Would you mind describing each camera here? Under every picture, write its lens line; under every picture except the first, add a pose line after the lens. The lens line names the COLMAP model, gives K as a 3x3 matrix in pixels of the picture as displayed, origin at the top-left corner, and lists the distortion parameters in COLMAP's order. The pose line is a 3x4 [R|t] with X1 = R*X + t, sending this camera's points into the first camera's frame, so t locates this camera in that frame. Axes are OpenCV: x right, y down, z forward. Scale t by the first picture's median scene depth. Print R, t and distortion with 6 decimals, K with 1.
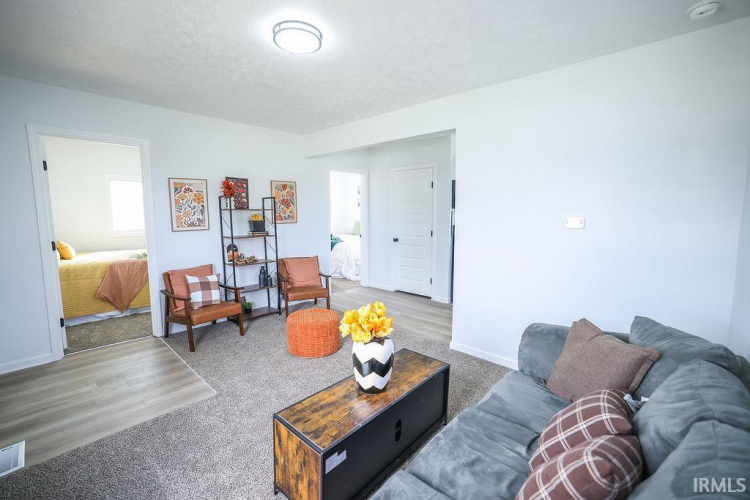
lens RADIAL K [[325.8, 0, 374.4], [0, 325.8, 241.1], [0, 0, 1]] dist [-0.048420, 0.022227]
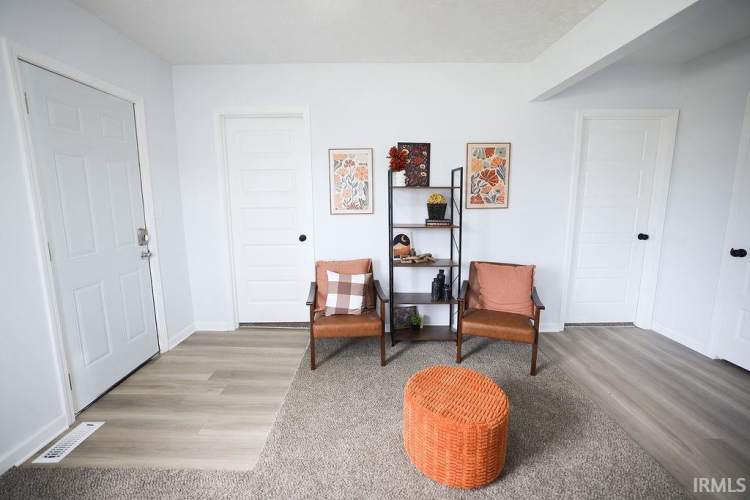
lens RADIAL K [[325.8, 0, 374.4], [0, 325.8, 241.1], [0, 0, 1]] dist [-0.048420, 0.022227]
pose [[0.674586, 0.104398, -0.730776, 0.061870], [-0.063398, 0.994485, 0.083548, -0.033766], [0.735468, -0.010031, 0.677485, 0.445161]]
